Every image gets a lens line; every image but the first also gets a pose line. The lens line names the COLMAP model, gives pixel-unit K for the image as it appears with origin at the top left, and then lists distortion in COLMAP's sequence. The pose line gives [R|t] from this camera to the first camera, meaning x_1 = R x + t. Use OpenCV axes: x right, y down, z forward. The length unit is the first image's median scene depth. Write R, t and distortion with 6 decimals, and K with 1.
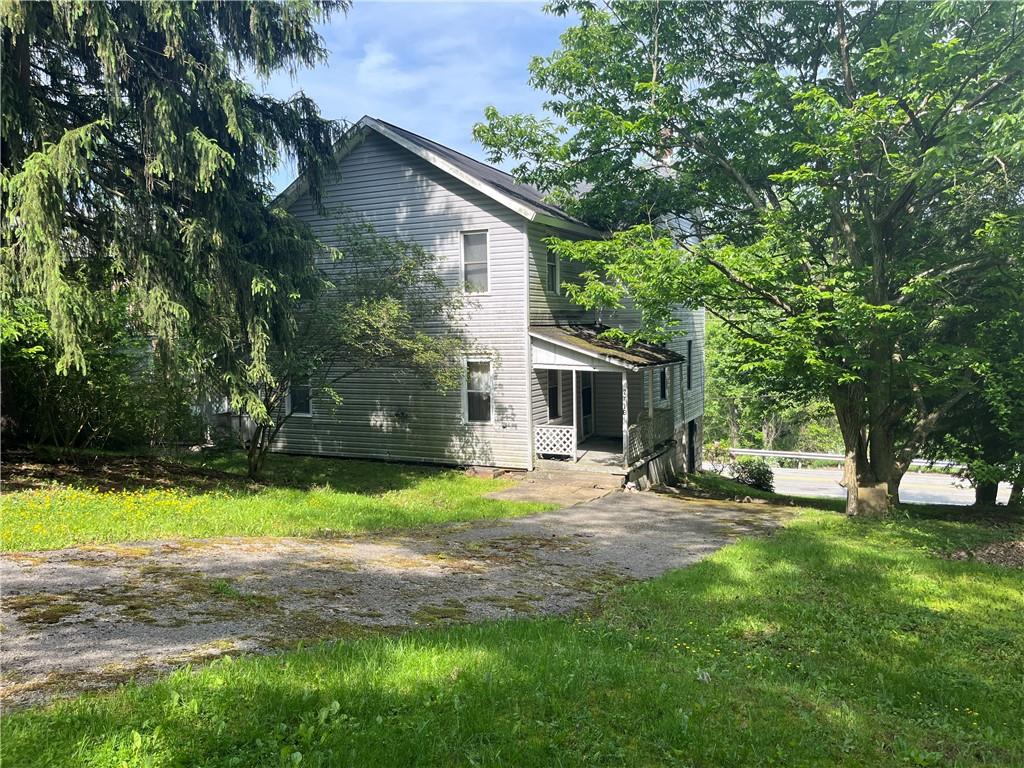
lens RADIAL K [[777.4, 0, 512.2], [0, 777.4, 384.6], [0, 0, 1]] dist [0.002294, -0.021500]
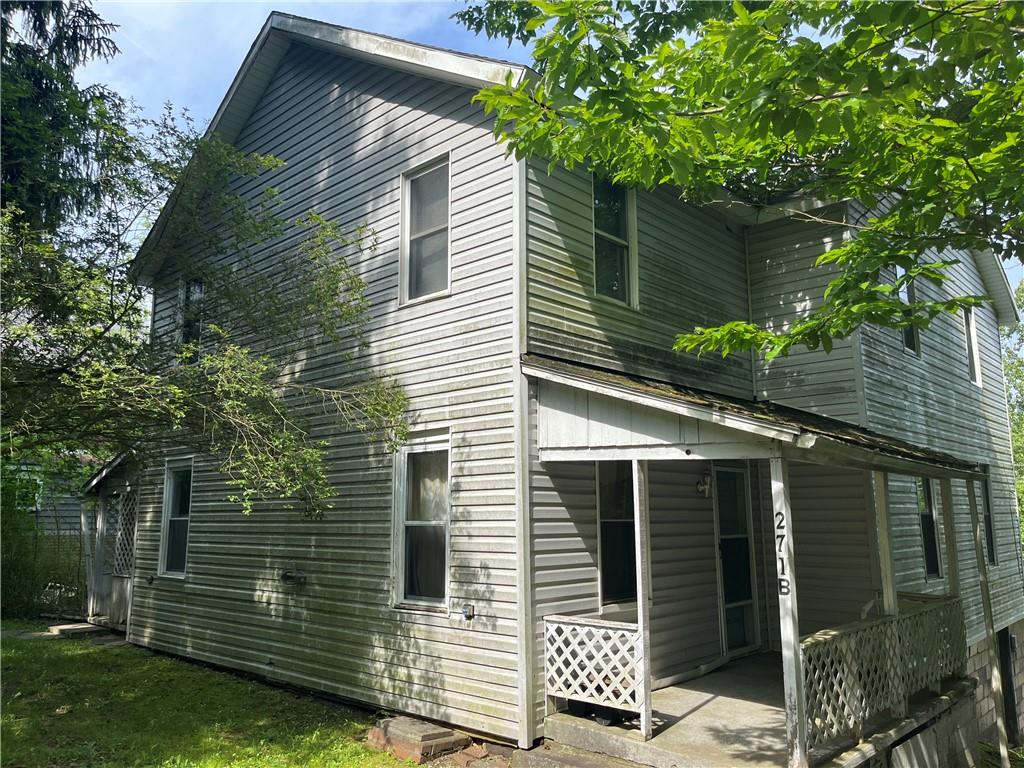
lens RADIAL K [[777.4, 0, 511.2], [0, 777.4, 381.6], [0, 0, 1]] dist [0.002294, -0.021500]
pose [[0.952559, -0.039203, -0.301818, 0.128508], [-0.035578, 0.970528, -0.238346, 0.031949], [0.302267, 0.237777, 0.923091, 0.612886]]
